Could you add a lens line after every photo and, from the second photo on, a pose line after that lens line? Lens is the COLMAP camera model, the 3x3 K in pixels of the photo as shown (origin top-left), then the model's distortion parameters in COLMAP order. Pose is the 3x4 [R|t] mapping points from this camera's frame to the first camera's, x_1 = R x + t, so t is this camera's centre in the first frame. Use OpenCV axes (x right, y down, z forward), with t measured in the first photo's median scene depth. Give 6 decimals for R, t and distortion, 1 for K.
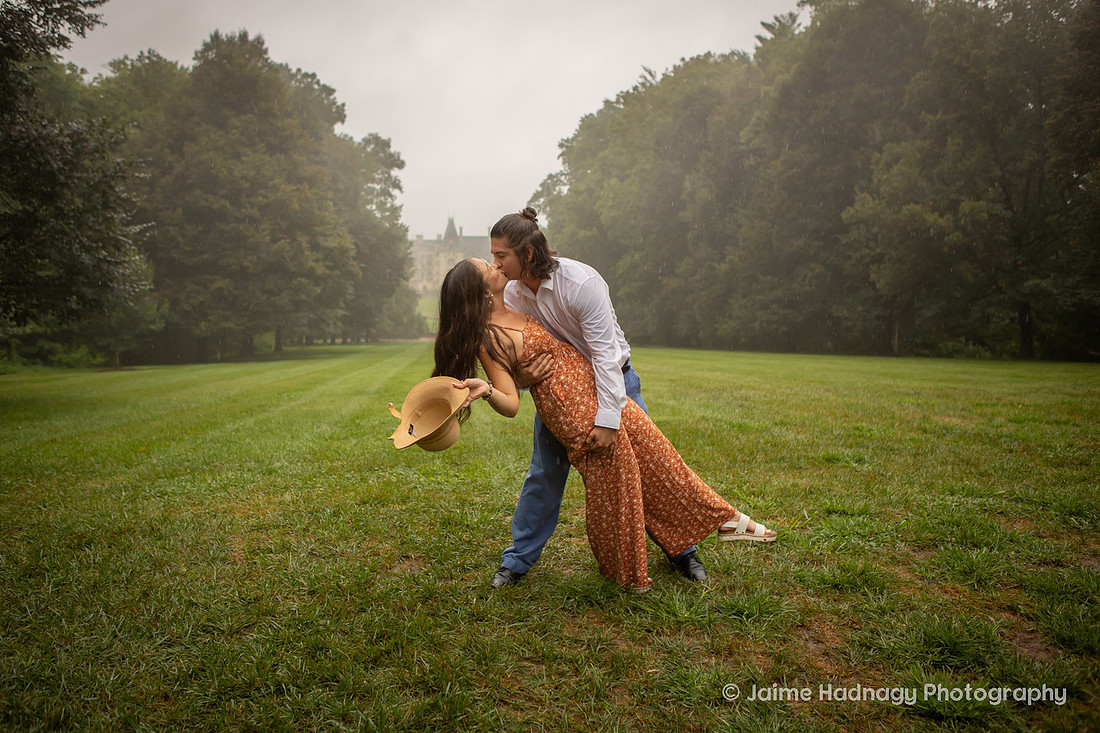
lens RADIAL K [[943.8, 0, 517.6], [0, 943.8, 347.0], [0, 0, 1]] dist [-0.079922, 0.075225]
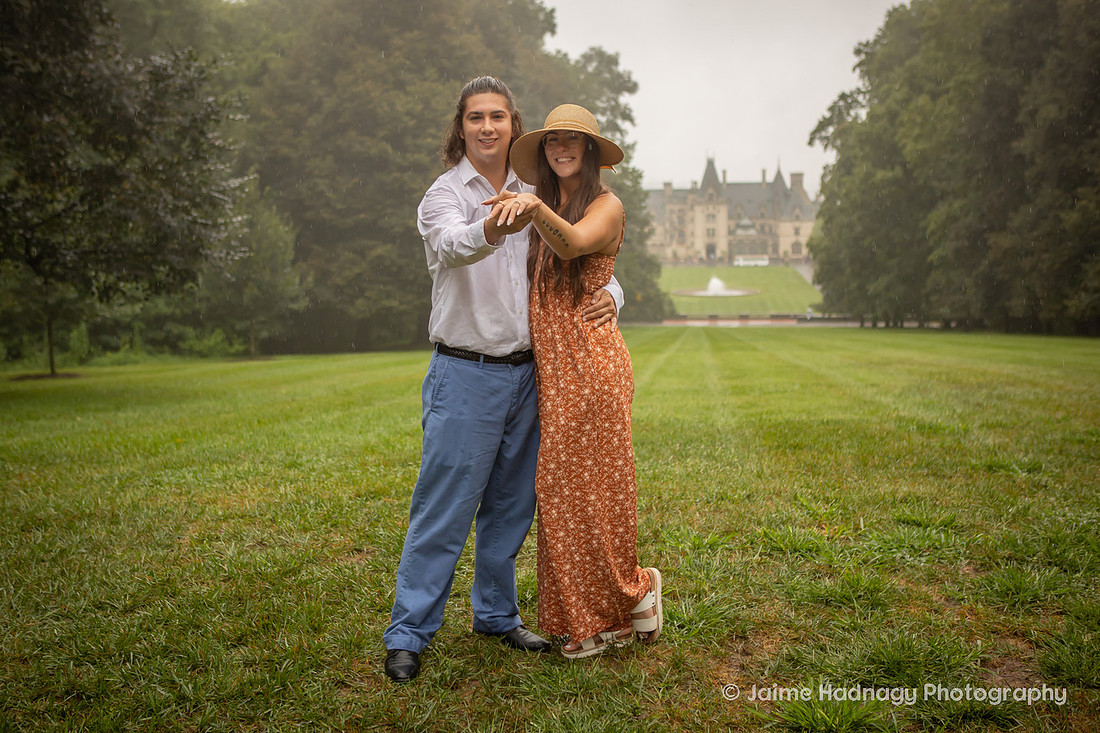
lens RADIAL K [[1285.7, 0, 527.3], [0, 1285.7, 369.2], [0, 0, 1]] dist [-0.034116, 0.000000]
pose [[0.973885, 0.006895, -0.226937, 0.043555], [-0.001033, 0.999663, 0.025938, 0.003210], [0.227039, -0.025027, 0.973564, -0.018668]]
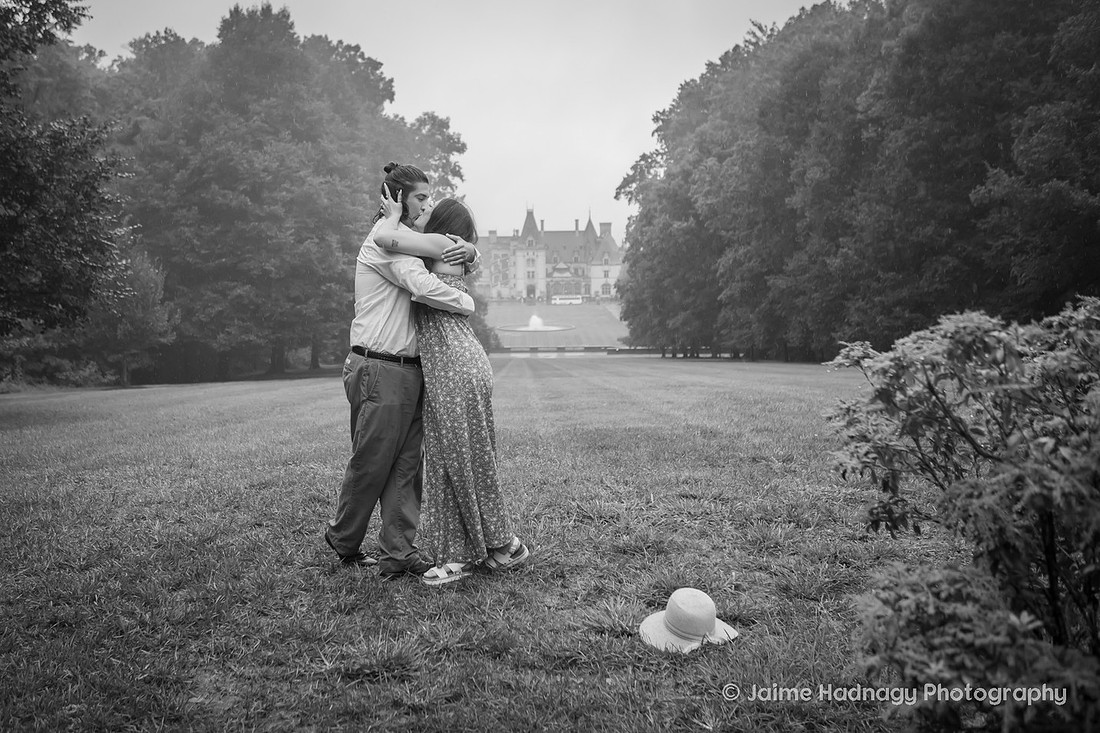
lens RADIAL K [[1165.8, 0, 465.1], [0, 1165.8, 333.5], [0, 0, 1]] dist [-0.067604, 0.000000]
pose [[0.989592, -0.008895, -0.143627, 0.045486], [0.004667, 0.999547, -0.029747, 0.005619], [0.143827, 0.028767, 0.989185, -0.046380]]
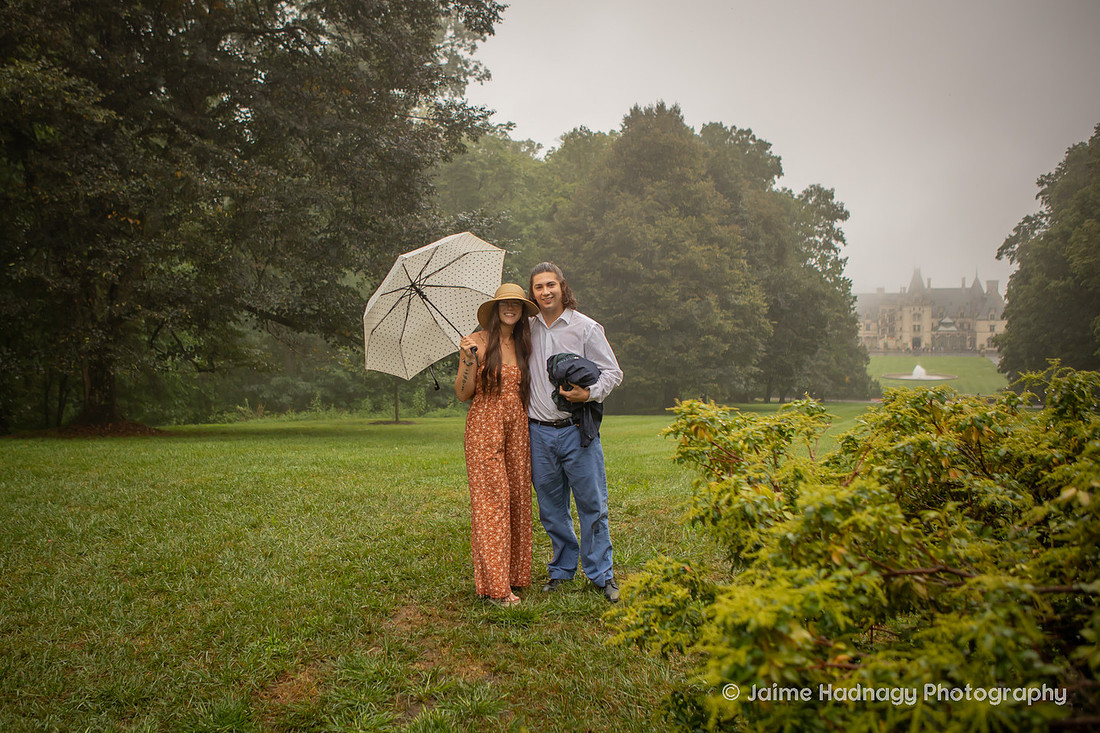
lens RADIAL K [[999.8, 0, 476.8], [0, 999.8, 363.4], [0, 0, 1]] dist [-0.095166, 0.100380]
pose [[0.865156, 0.013011, -0.501333, 0.092200], [-0.034807, 0.998811, -0.034146, 0.003074], [0.500293, 0.046992, 0.864580, -0.064112]]
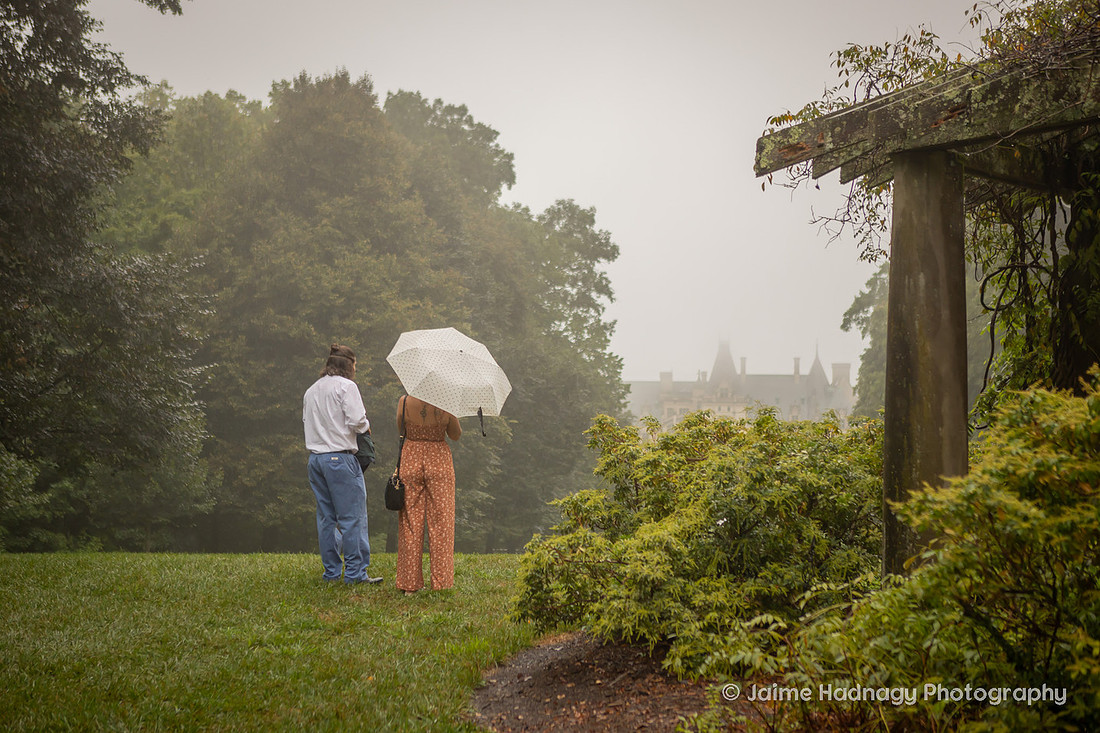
lens RADIAL K [[2040.4, 0, 537.9], [0, 2040.4, 358.2], [0, 0, 1]] dist [0.089094, 0.000000]
pose [[0.980356, -0.003147, -0.197210, 0.131355], [-0.021274, 0.992352, -0.121591, 0.040855], [0.196085, 0.123398, 0.972792, -0.373269]]
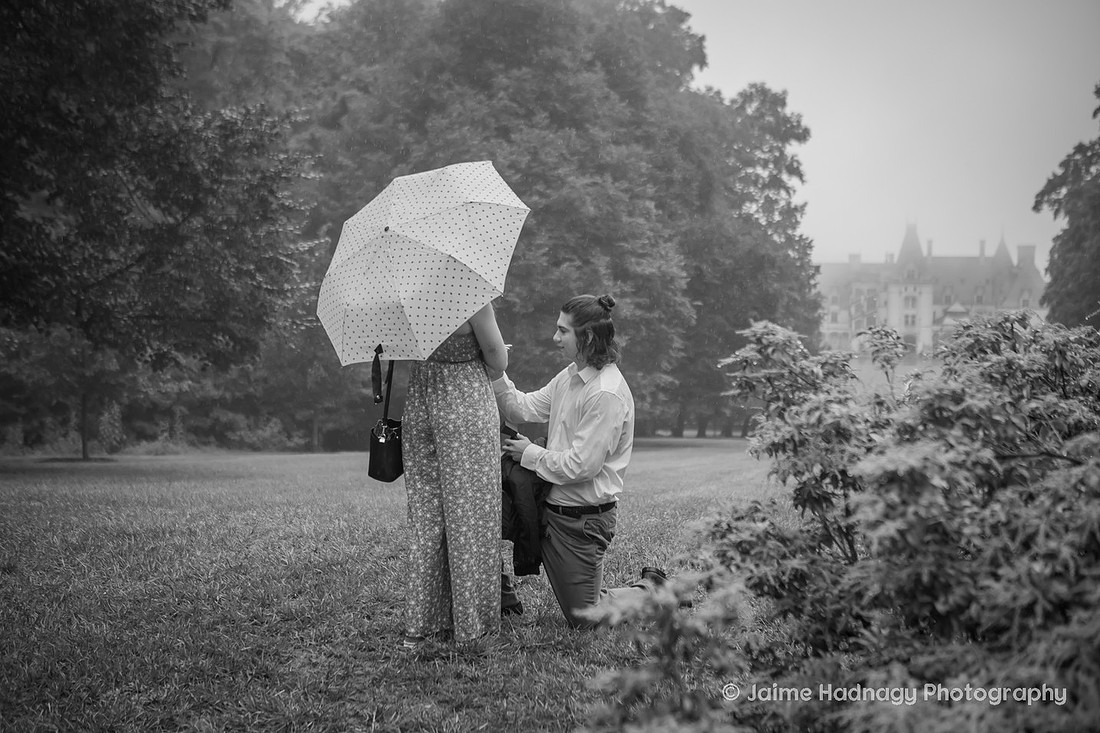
lens RADIAL K [[1728.7, 0, 542.4], [0, 1728.7, 364.2], [0, 0, 1]] dist [0.055935, 0.000000]
pose [[0.951884, 0.017204, -0.305974, 0.090348], [-0.033972, 0.998193, -0.049563, 0.013676], [0.304569, 0.057572, 0.950749, -0.117277]]
